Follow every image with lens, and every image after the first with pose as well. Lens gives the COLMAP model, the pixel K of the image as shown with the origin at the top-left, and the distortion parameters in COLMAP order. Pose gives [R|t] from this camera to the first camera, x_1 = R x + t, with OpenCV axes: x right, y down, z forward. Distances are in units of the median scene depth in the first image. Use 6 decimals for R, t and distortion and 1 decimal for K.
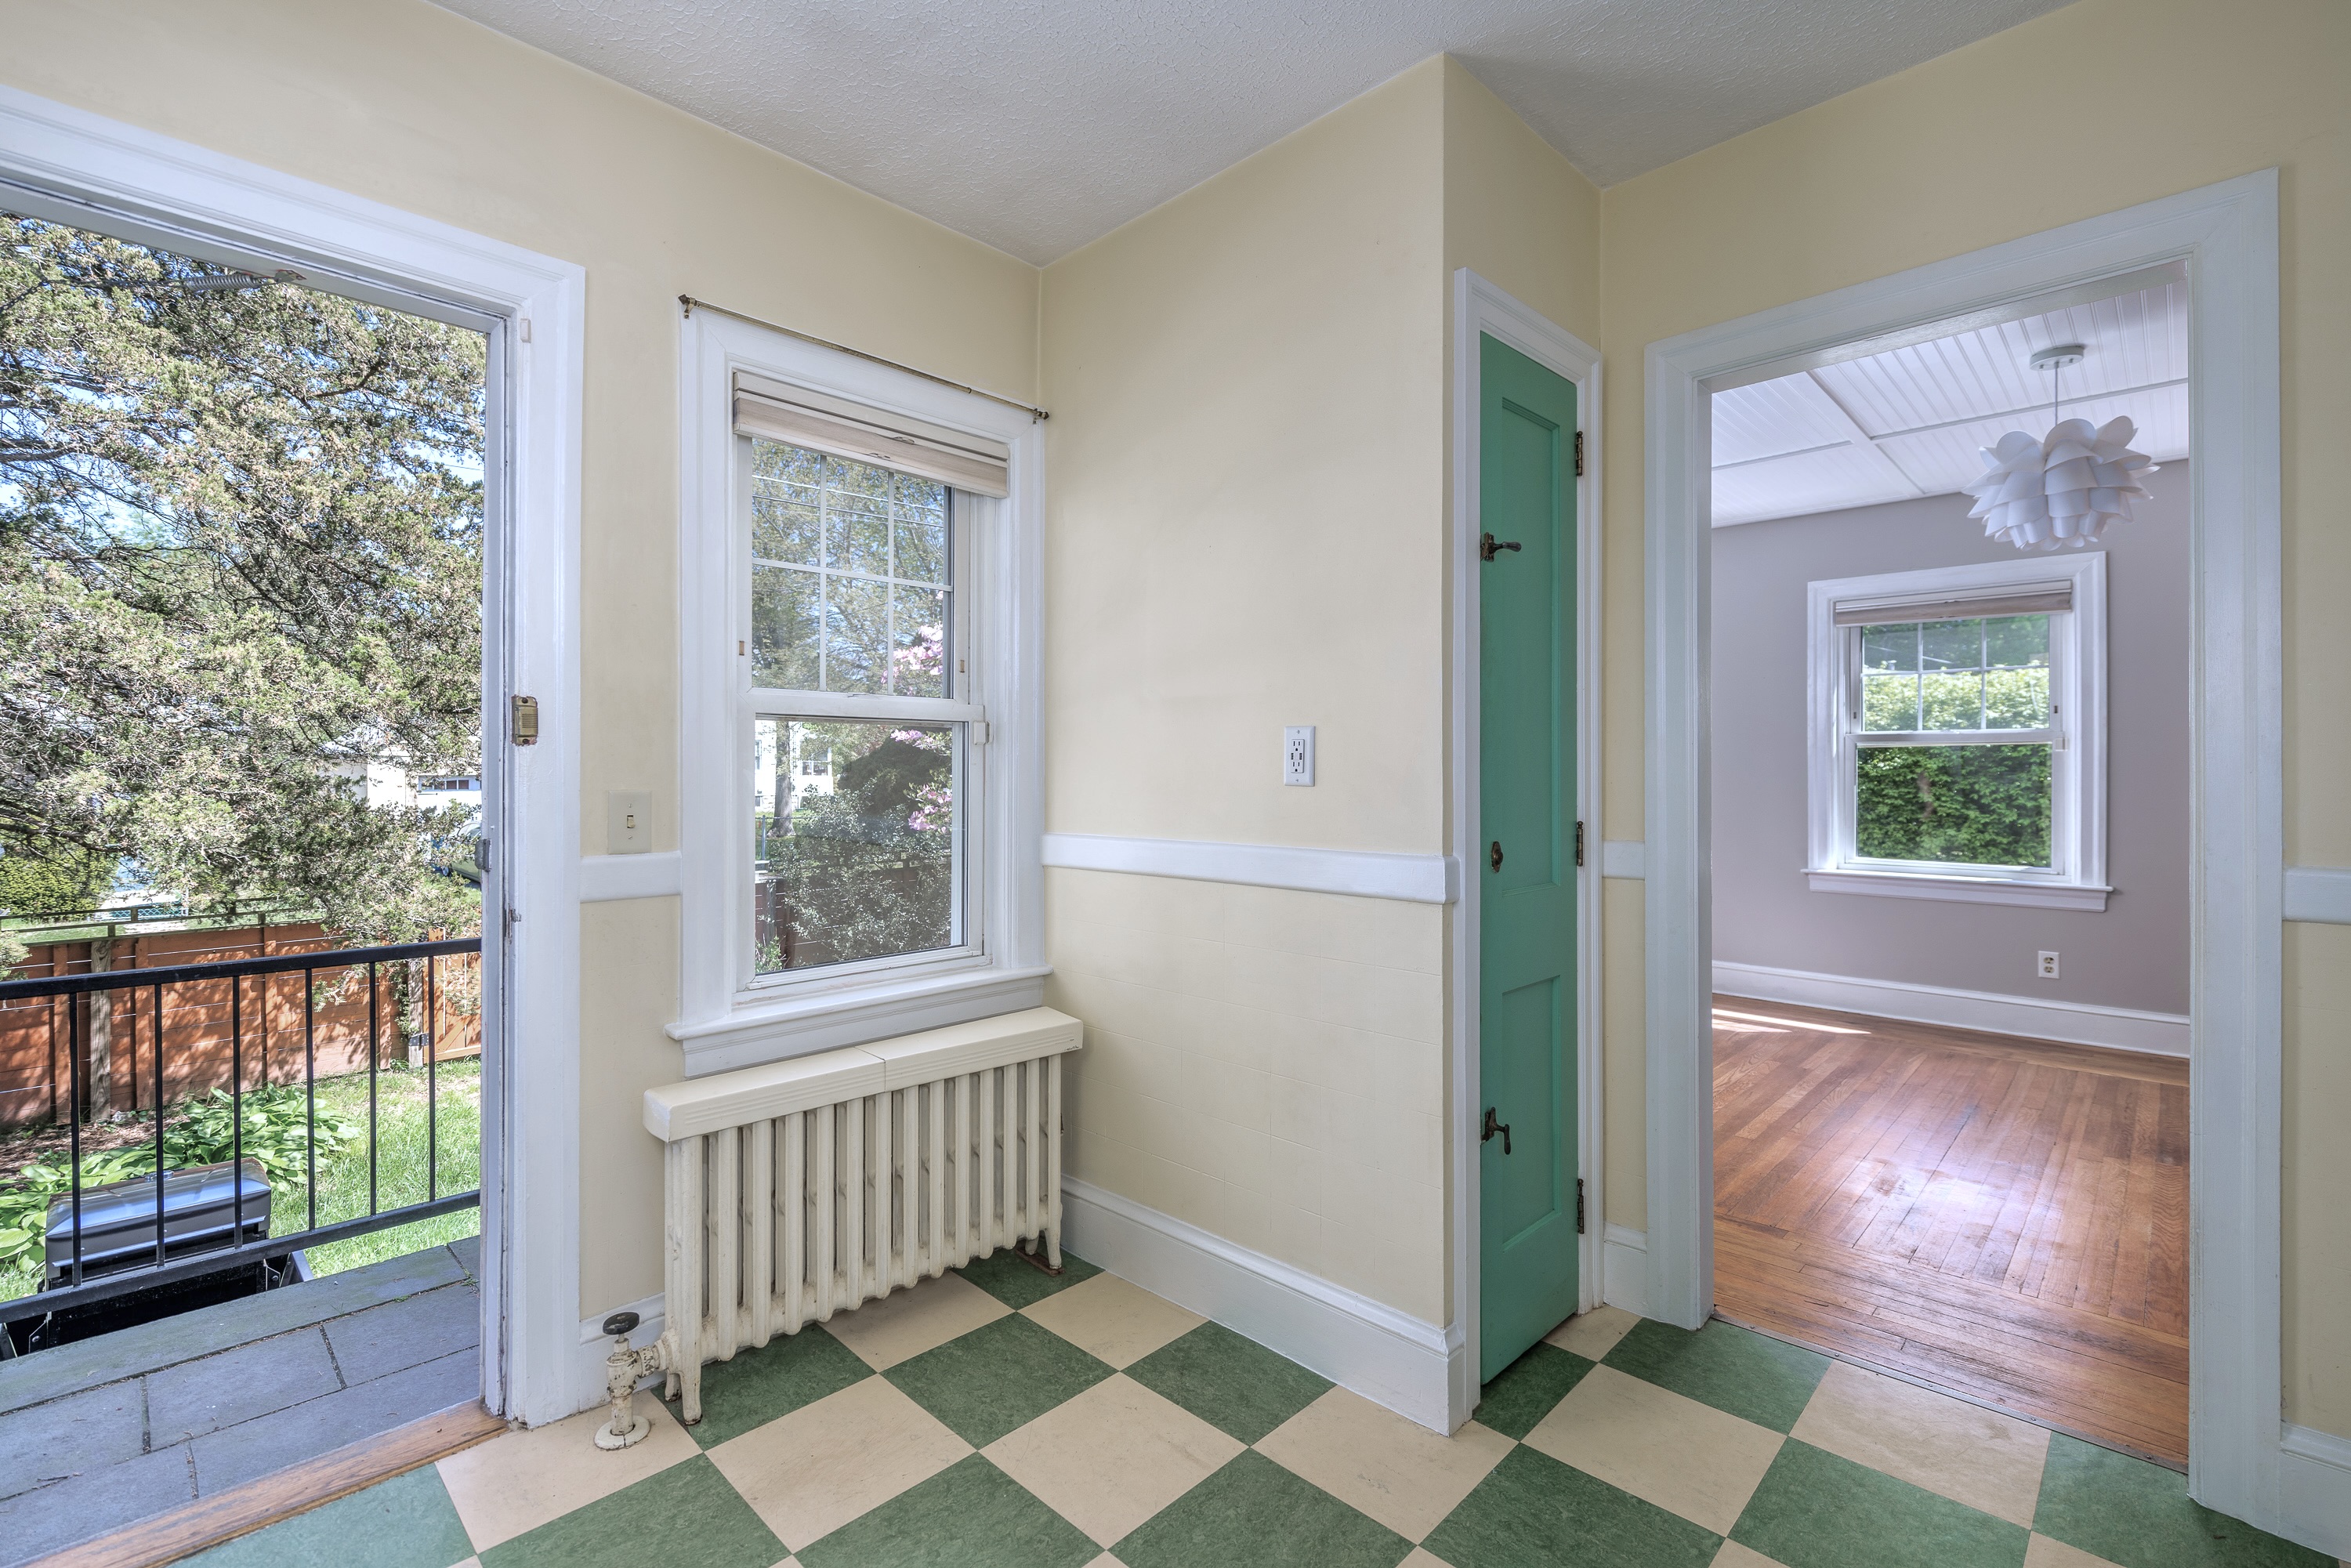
lens RADIAL K [[1024.0, 0, 1185.4], [0, 1024.0, 773.2], [0, 0, 1]] dist [-0.001573, -0.000103]
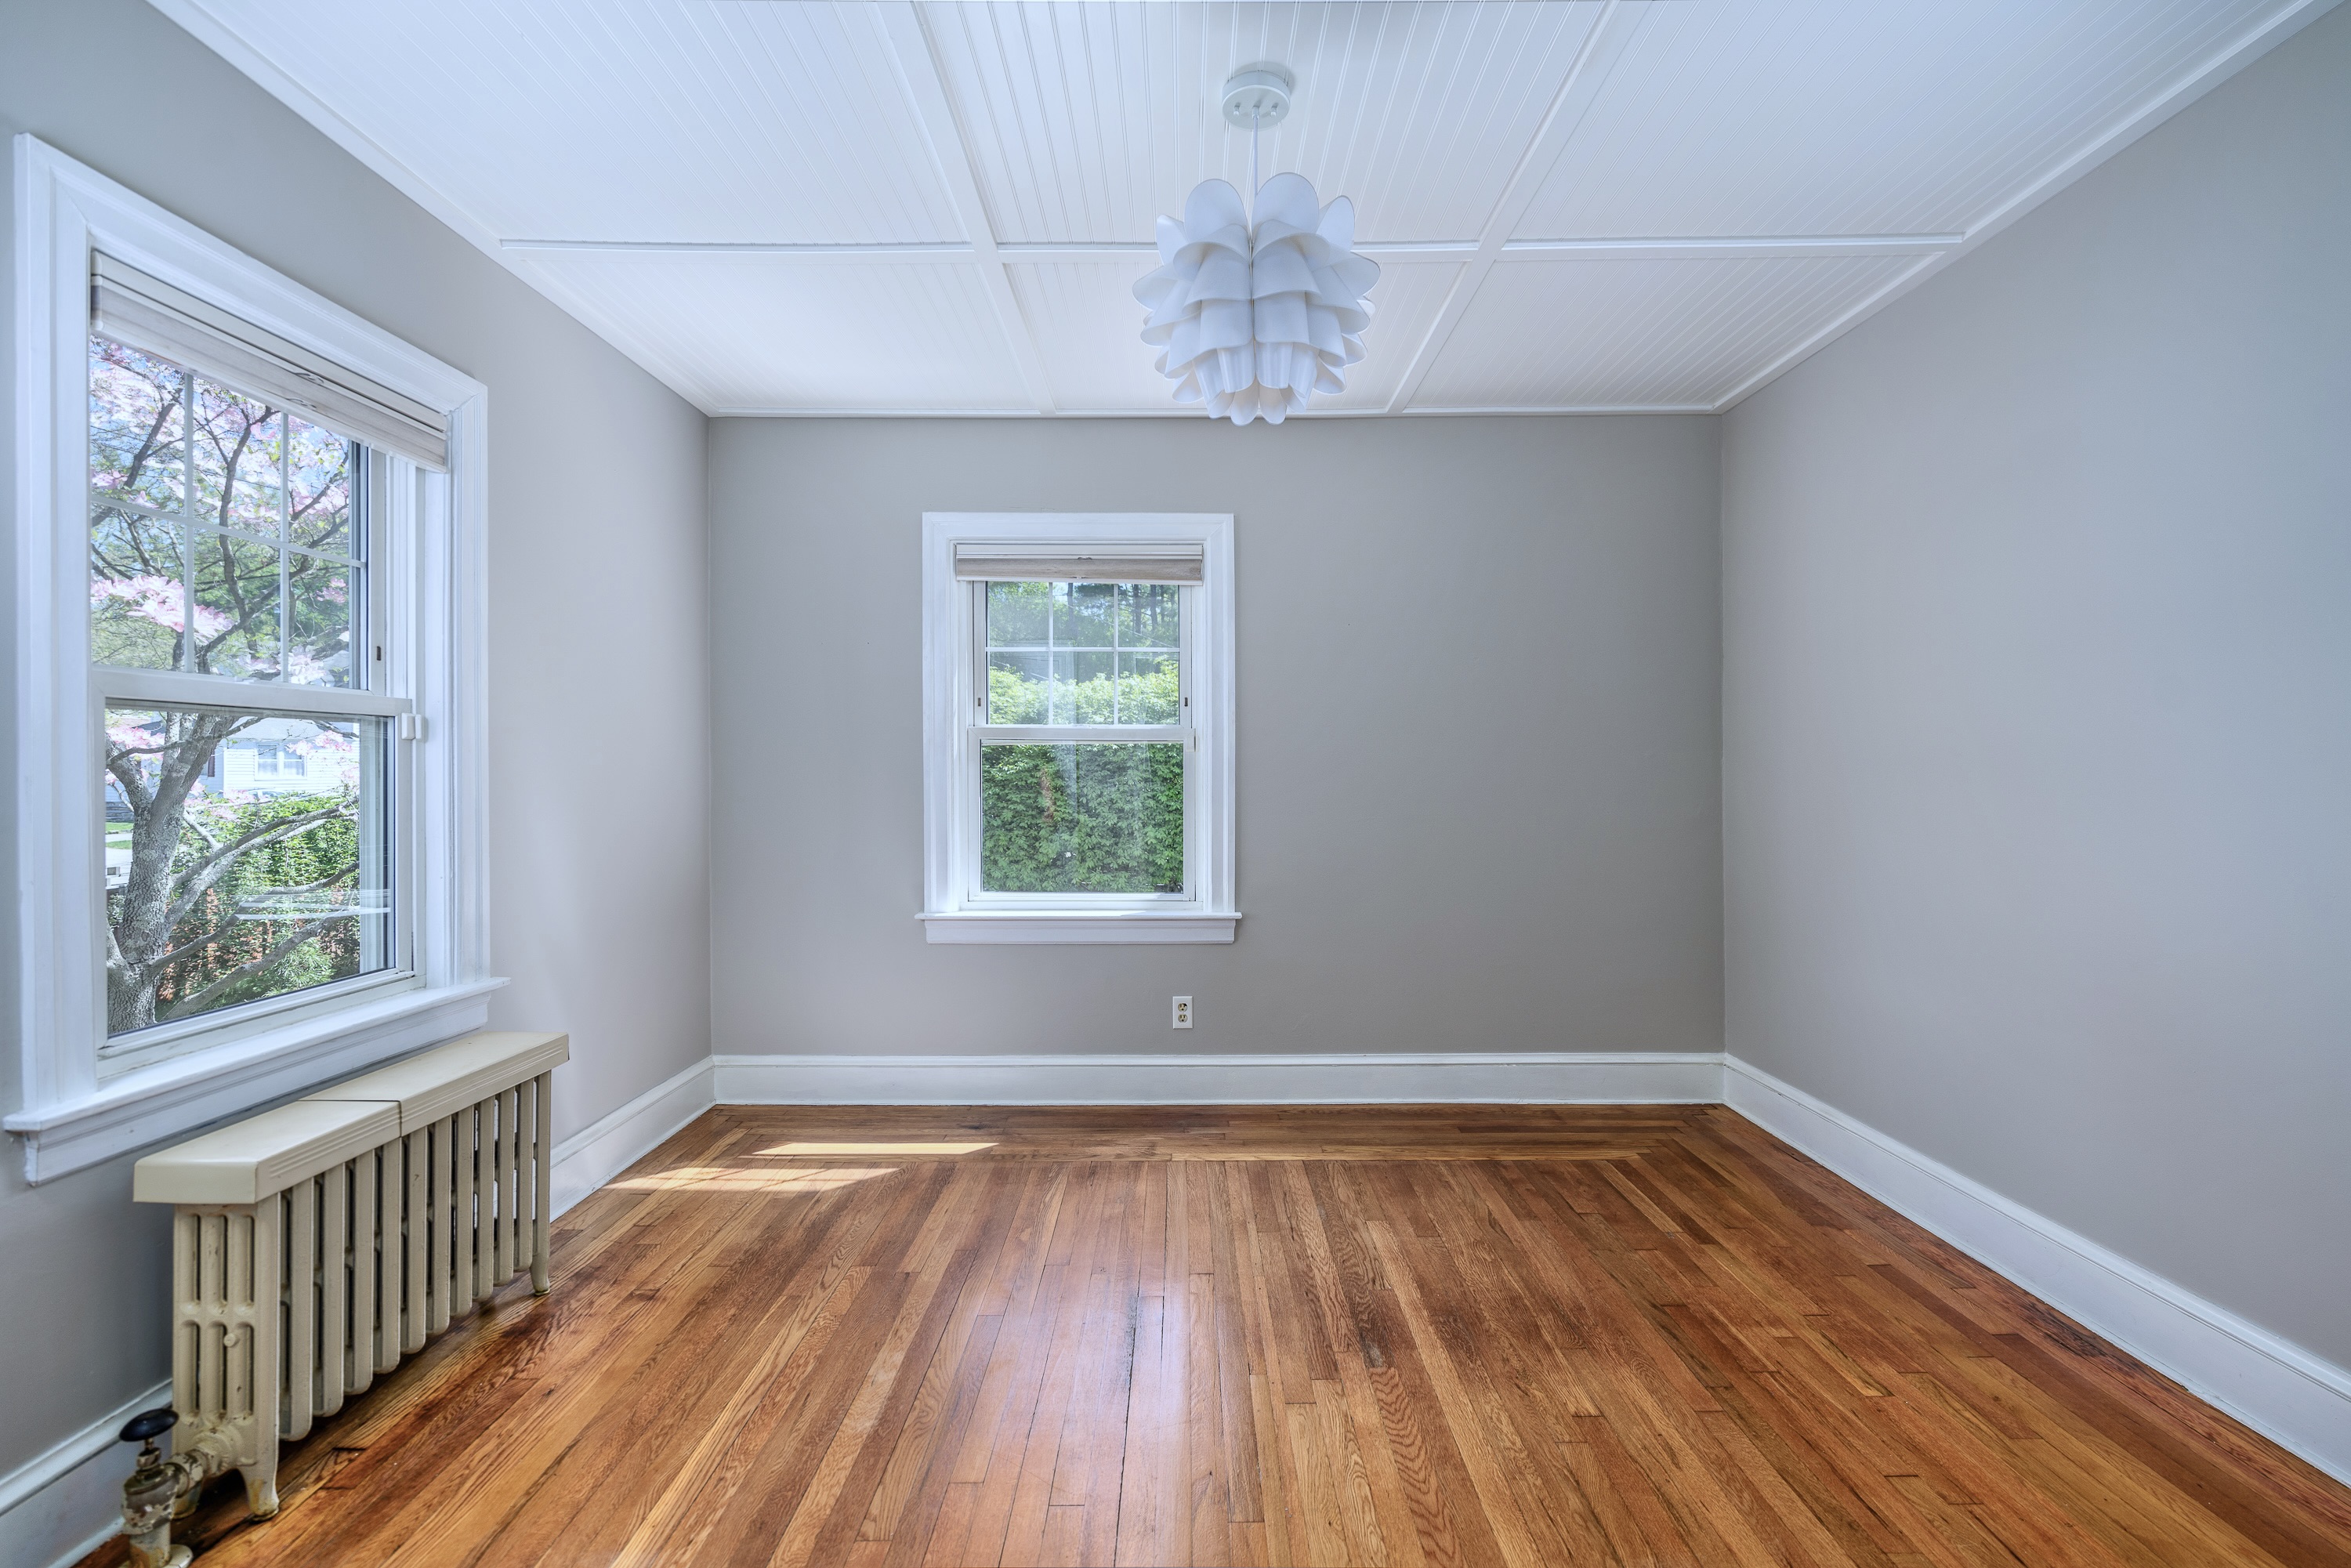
lens RADIAL K [[1003.1, 0, 1175.5], [0, 1003.1, 784.0], [0, 0, 1]] dist [0.000422, 0.000009]
pose [[0.719721, -0.006123, 0.694237, 0.250175], [0.001246, 0.999971, 0.007528, -0.001477], [-0.694263, -0.004553, 0.719707, 0.376425]]
